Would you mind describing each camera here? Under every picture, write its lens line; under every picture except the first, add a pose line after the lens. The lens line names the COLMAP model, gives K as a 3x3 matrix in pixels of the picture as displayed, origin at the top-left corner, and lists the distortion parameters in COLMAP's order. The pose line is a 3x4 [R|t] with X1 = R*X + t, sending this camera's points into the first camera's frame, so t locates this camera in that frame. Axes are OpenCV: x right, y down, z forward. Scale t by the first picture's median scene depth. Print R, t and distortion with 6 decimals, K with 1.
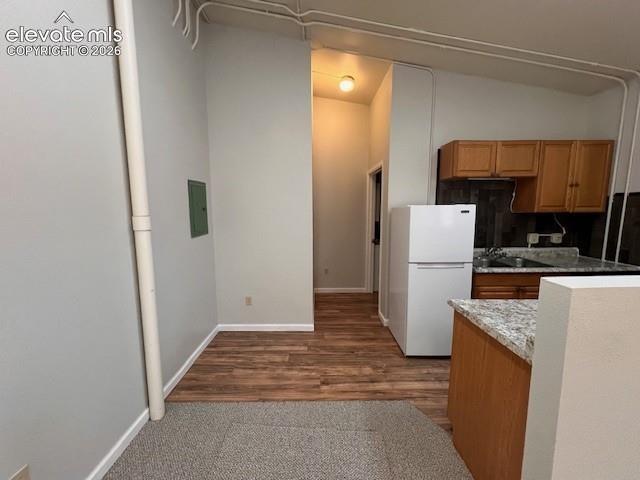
lens RADIAL K [[254.3, 0, 316.3], [0, 254.3, 239.3], [0, 0, 1]] dist [-0.007673, -0.000874]
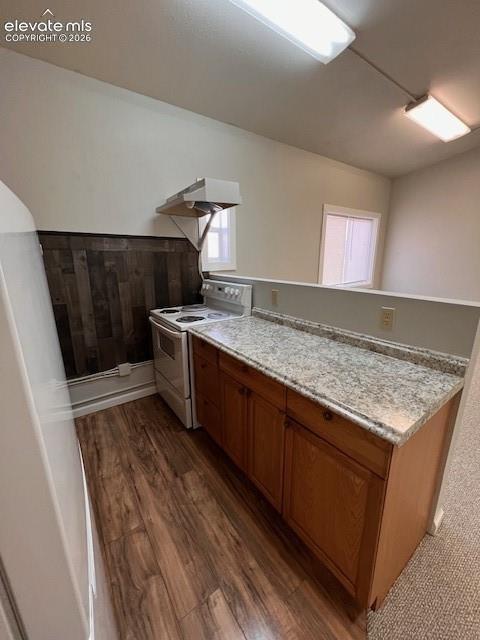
lens RADIAL K [[254.3, 0, 238.1], [0, 254.3, 322.6], [0, 0, 1]] dist [-0.007673, -0.000874]
pose [[-0.582135, -0.204838, 0.786868, 0.212929], [0.104423, 0.940899, 0.322188, -0.088511], [-0.806359, 0.269724, -0.526340, 0.836071]]
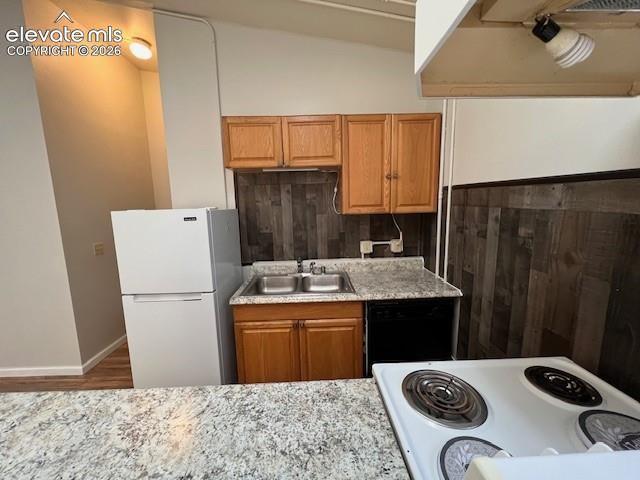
lens RADIAL K [[254.3, 0, 315.6], [0, 254.3, 239.2], [0, 0, 1]] dist [-0.007673, -0.000874]
pose [[0.999232, -0.023264, 0.031546, 0.756972], [0.022576, 0.999503, 0.021993, -0.052096], [-0.032042, -0.021264, 0.999260, 0.258901]]
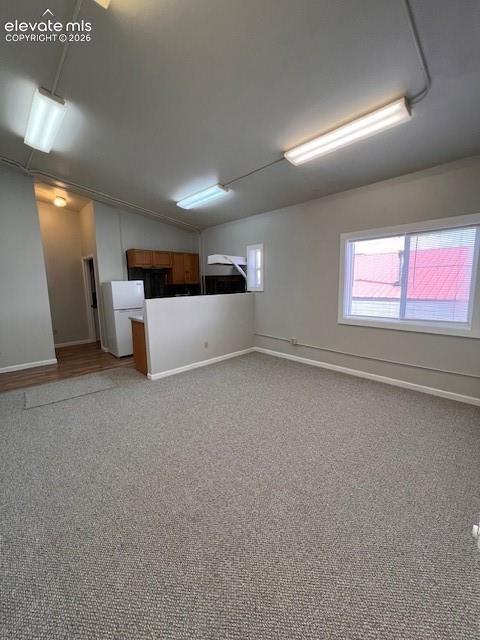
lens RADIAL K [[254.3, 0, 241.3], [0, 254.3, 317.8], [0, 0, 1]] dist [-0.007673, -0.000874]
pose [[0.721019, -0.103784, 0.685099, -0.253561], [0.095593, 0.994164, 0.050000, 0.130050], [-0.686290, 0.029440, 0.726732, -0.998183]]
